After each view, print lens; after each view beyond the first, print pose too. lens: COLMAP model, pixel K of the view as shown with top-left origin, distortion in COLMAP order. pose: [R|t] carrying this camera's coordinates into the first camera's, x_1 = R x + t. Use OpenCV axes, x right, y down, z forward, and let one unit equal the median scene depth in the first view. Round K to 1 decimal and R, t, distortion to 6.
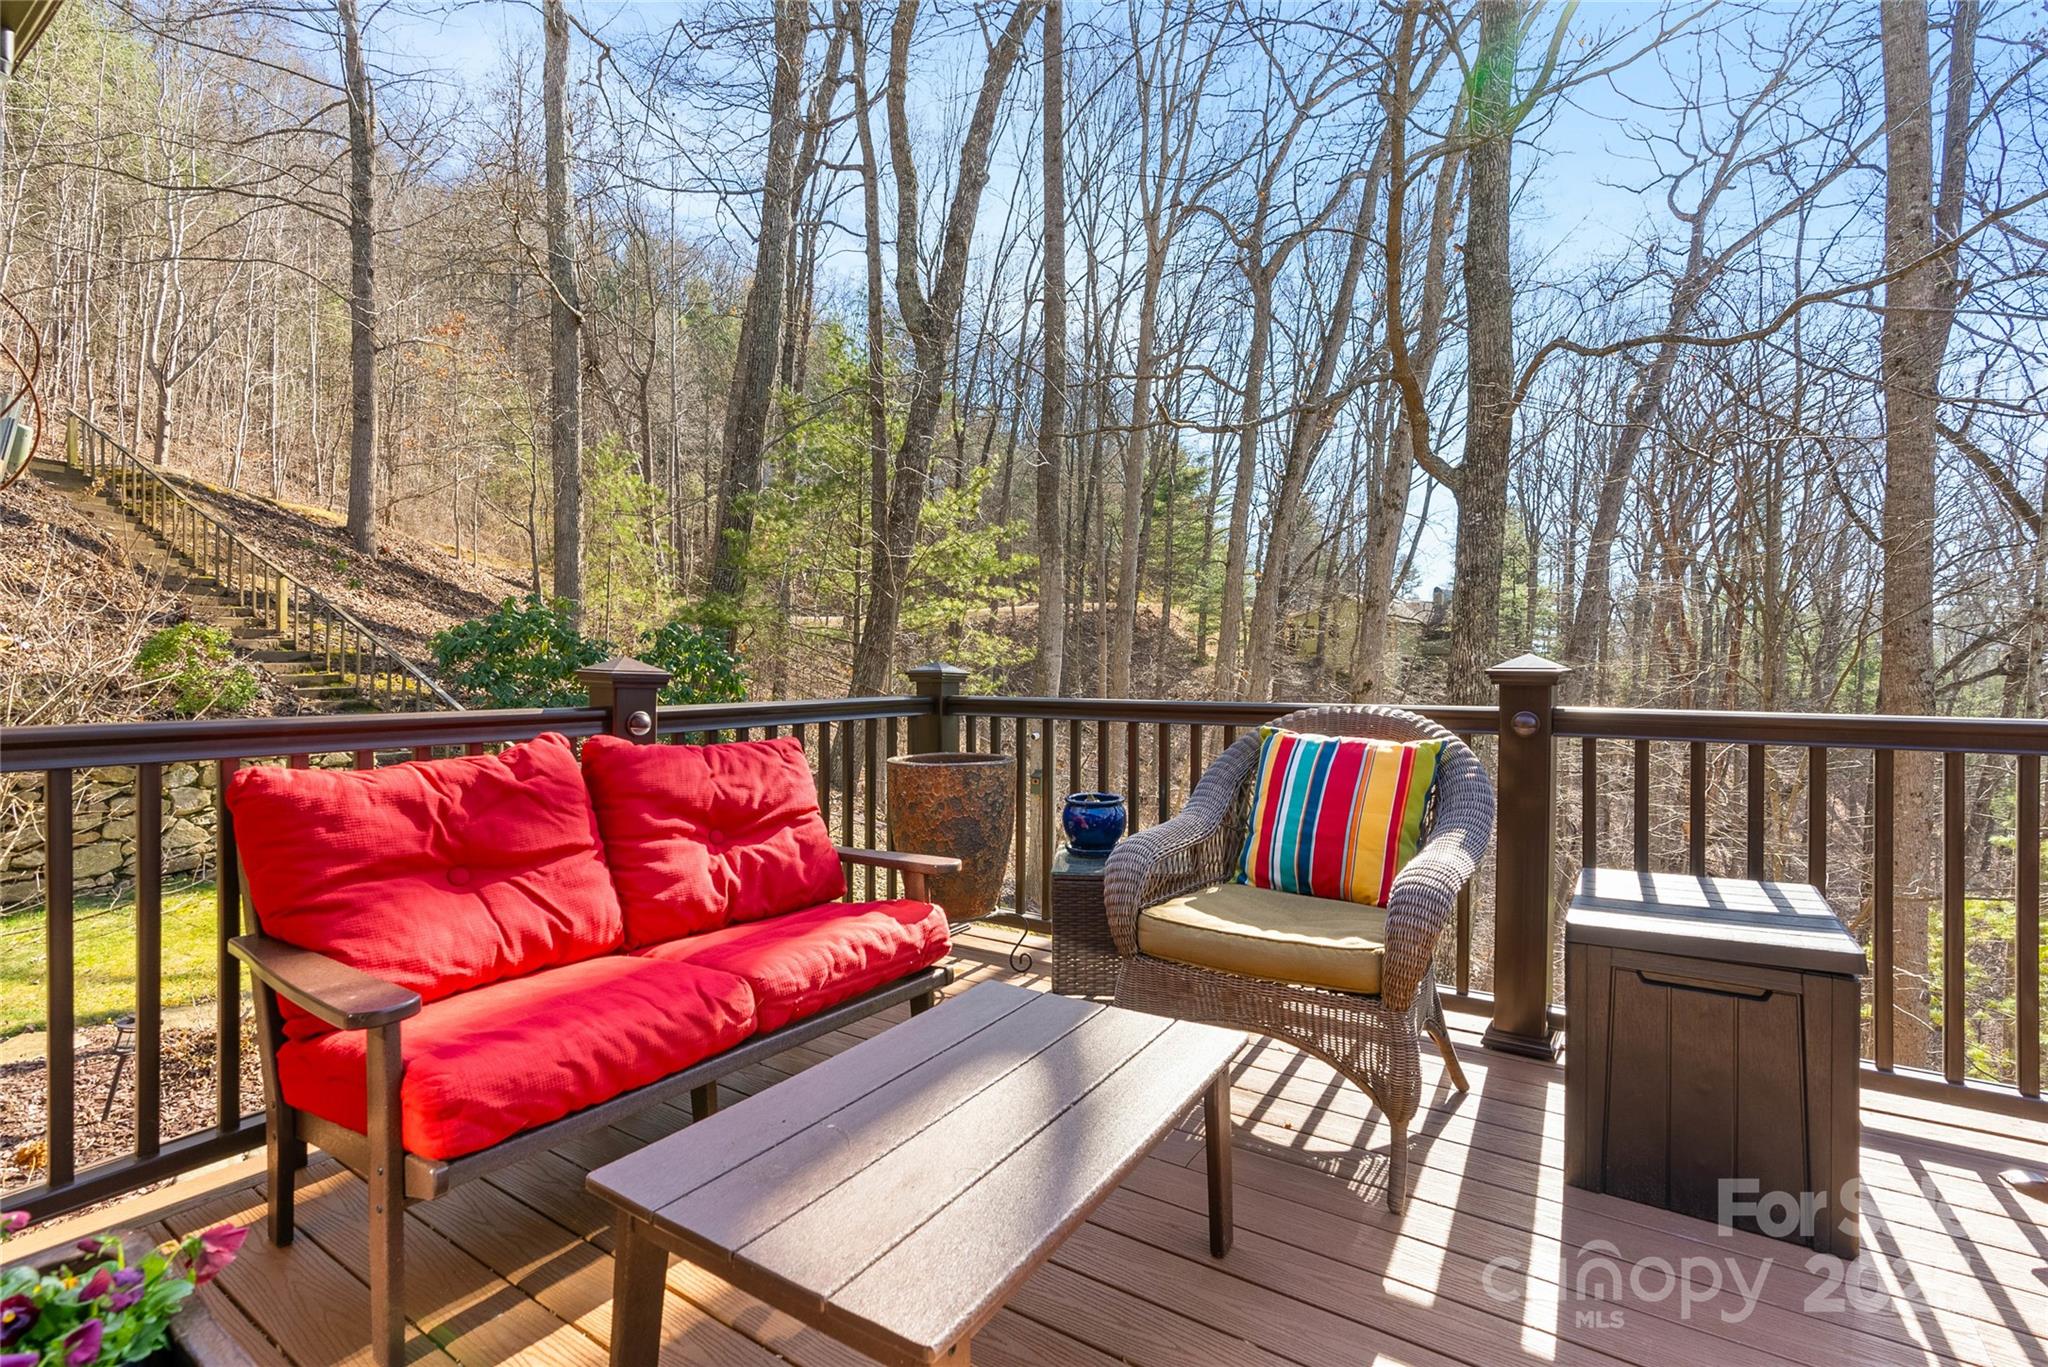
lens RADIAL K [[929.1, 0, 1024.0], [0, 929.1, 683.5], [0, 0, 1]] dist [0.000016, -0.000460]
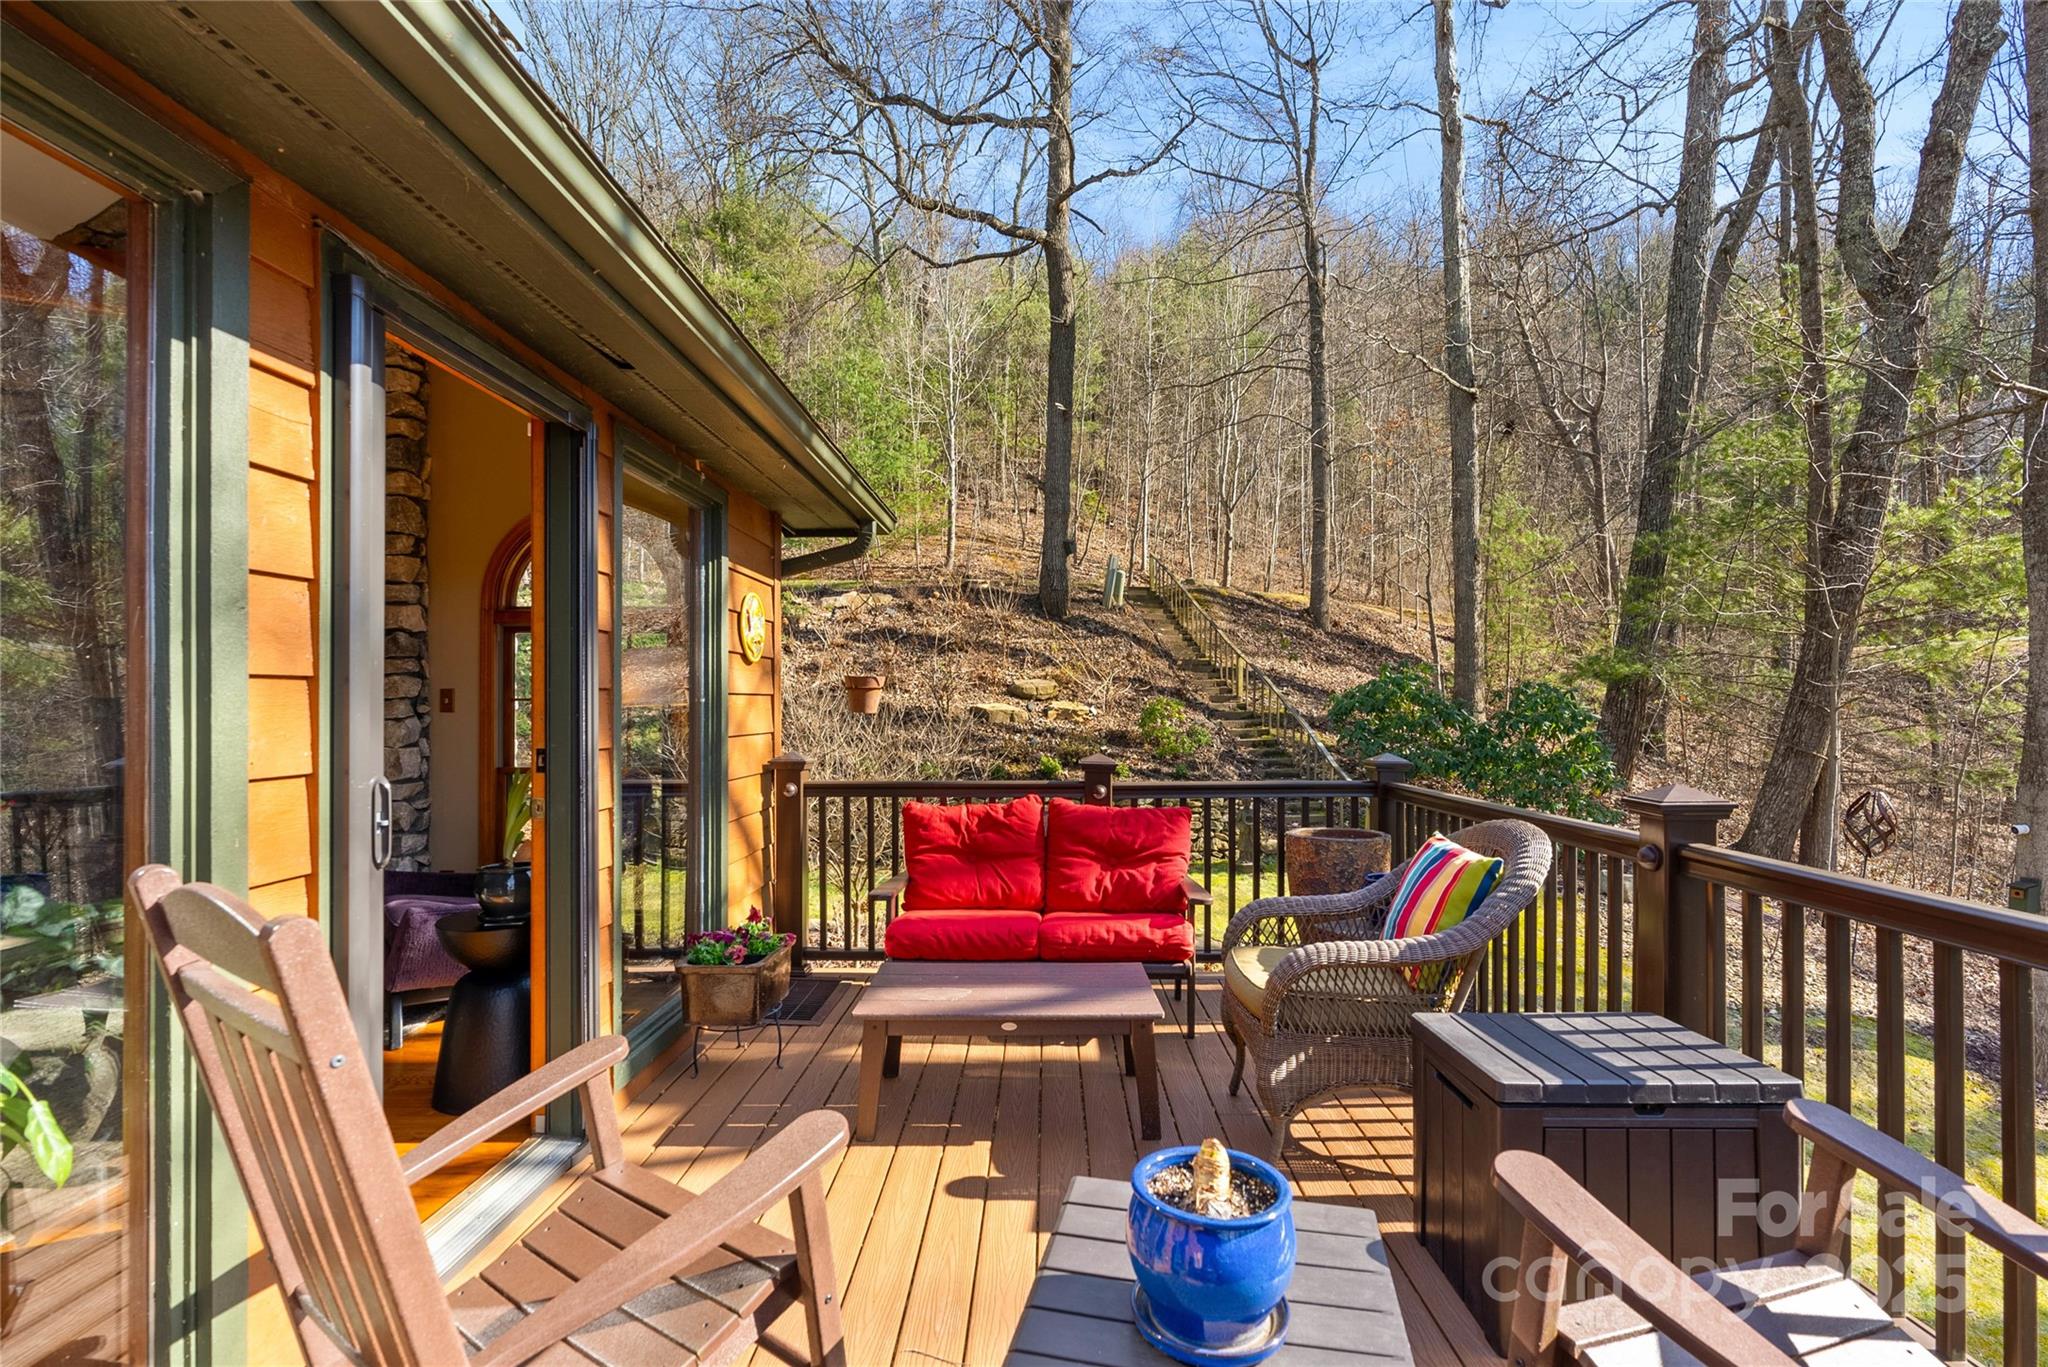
lens RADIAL K [[948.3, 0, 1024.5], [0, 948.3, 709.6], [0, 0, 1]] dist [0.000575, 0.000219]
pose [[0.531528, -0.003565, -0.847033, 0.222693], [-0.009386, 0.999905, -0.010098, -0.020097], [0.846989, 0.013317, 0.531444, -0.015471]]
